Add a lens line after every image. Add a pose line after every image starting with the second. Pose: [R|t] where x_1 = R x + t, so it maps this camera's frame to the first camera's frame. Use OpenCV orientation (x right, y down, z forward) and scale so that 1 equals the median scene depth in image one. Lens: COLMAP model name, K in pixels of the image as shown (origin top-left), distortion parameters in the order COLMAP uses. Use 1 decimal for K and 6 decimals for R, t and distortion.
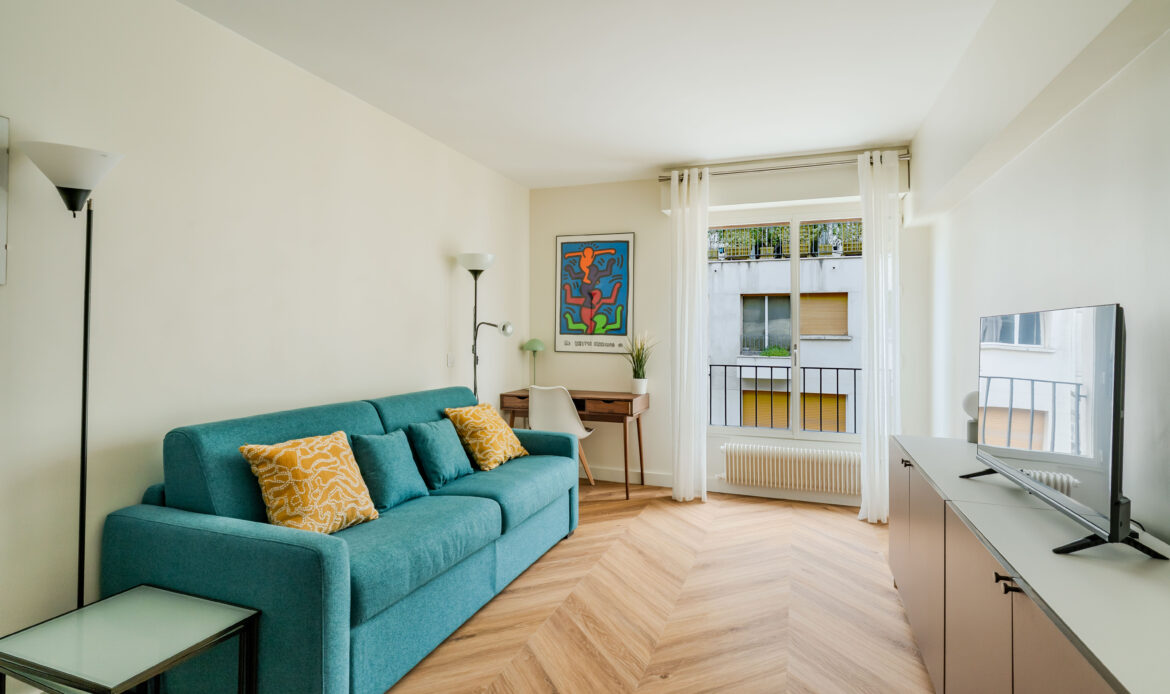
lens RADIAL K [[580.7, 0, 583.1], [0, 580.7, 325.9], [0, 0, 1]] dist [0.002894, 0.000166]
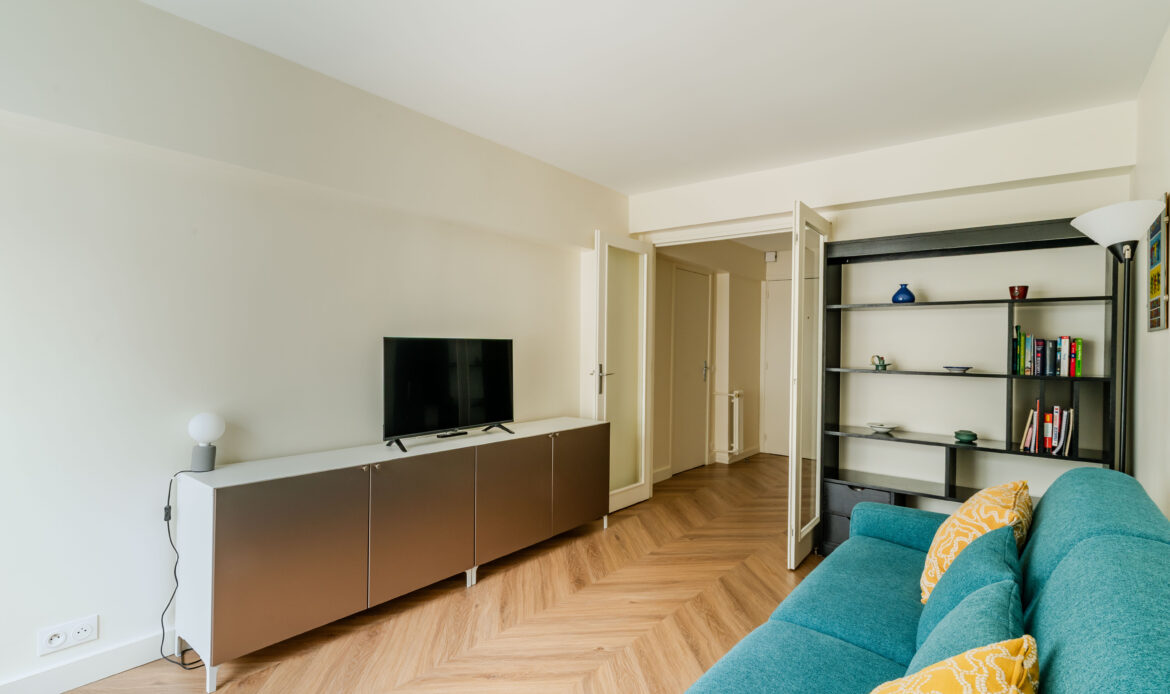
lens RADIAL K [[558.0, 0, 585.0], [0, 558.0, 347.0], [0, 0, 1]] dist [-0.000747, -0.000158]
pose [[-0.949725, -0.022133, 0.312302, -0.078246], [-0.025422, 0.999656, -0.006465, 0.002318], [-0.312052, -0.014079, -0.949961, 0.972137]]
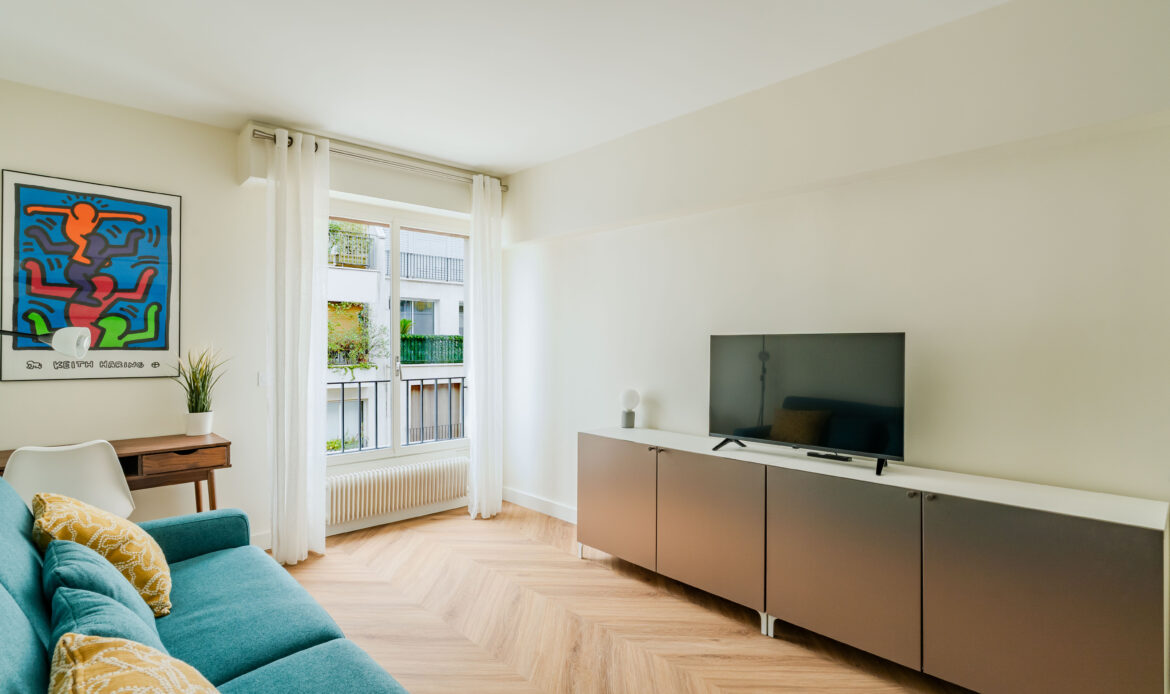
lens RADIAL K [[579.4, 0, 584.4], [0, 579.4, 341.9], [0, 0, 1]] dist [0.003828, 0.000270]
pose [[0.447515, -0.005842, 0.894257, -0.327527], [-0.009251, 0.999895, 0.011161, -0.004461], [-0.894229, -0.013268, 0.447414, 0.299301]]
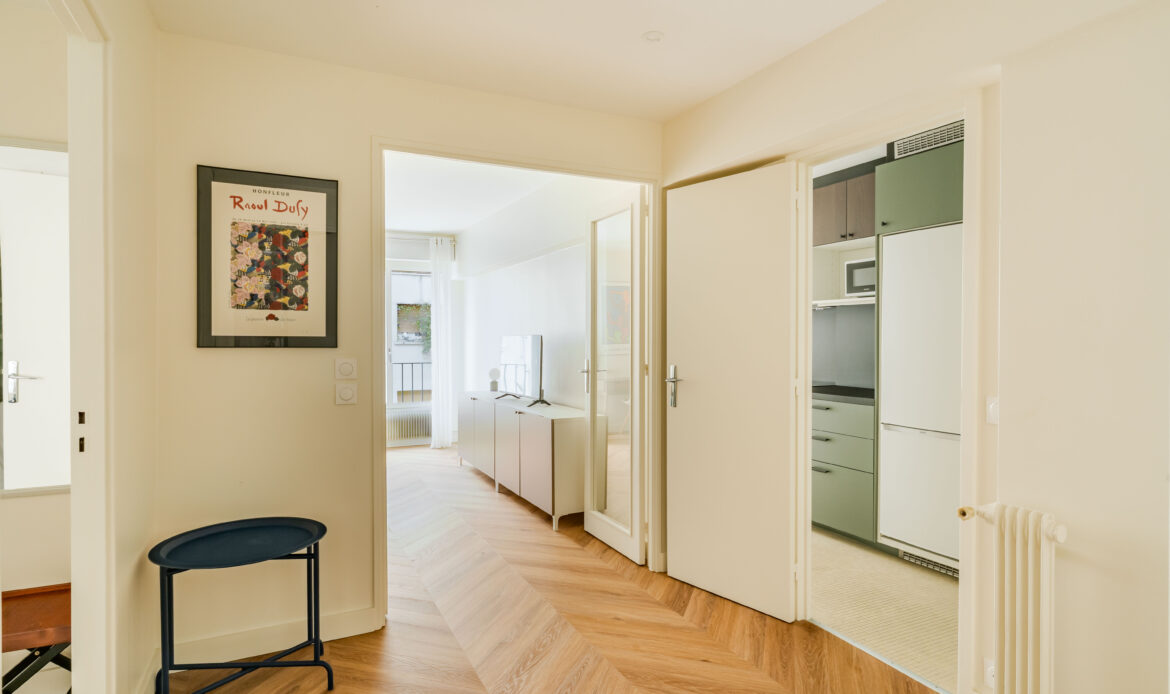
lens RADIAL K [[614.6, 0, 580.1], [0, 614.6, 359.1], [0, 0, 1]] dist [0.000194, 0.000304]
pose [[0.692774, -0.033933, 0.720356, -0.463898], [-0.000112, 0.998887, 0.047161, -0.017575], [-0.721155, -0.032753, 0.691999, -0.505986]]
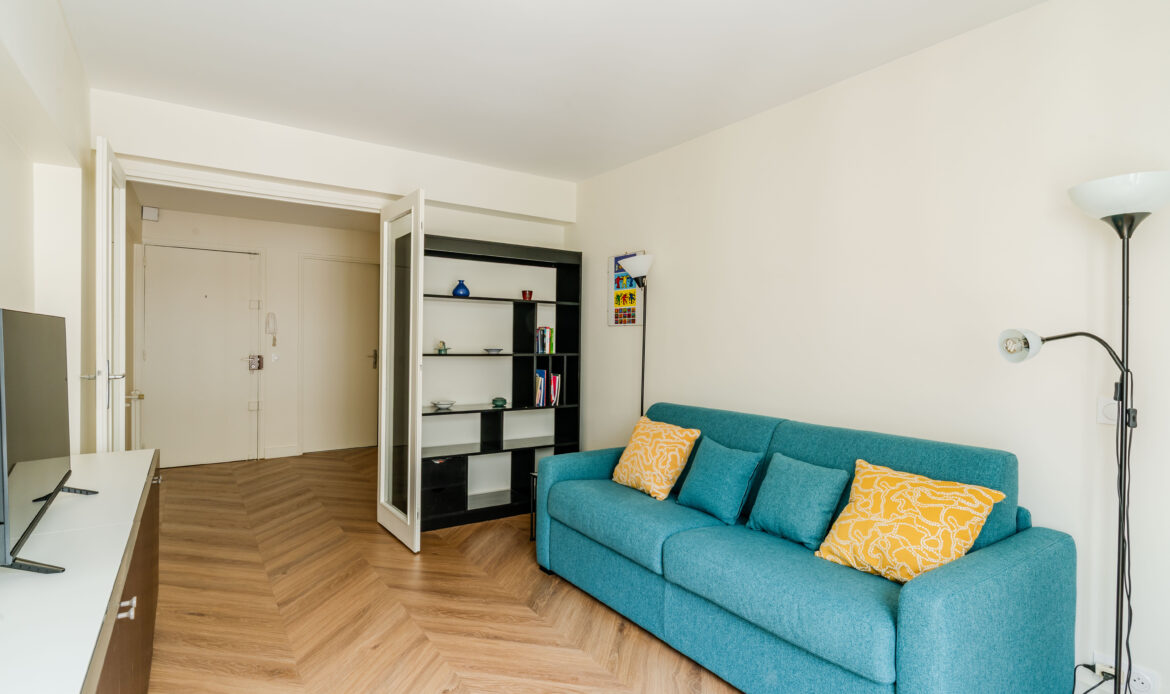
lens RADIAL K [[579.4, 0, 584.4], [0, 579.4, 341.9], [0, 0, 1]] dist [0.003828, 0.000270]
pose [[-0.576833, -0.014289, -0.816737, 0.381170], [-0.009131, 0.999897, -0.011044, 0.008194], [0.816811, 0.001086, -0.576904, 0.821268]]
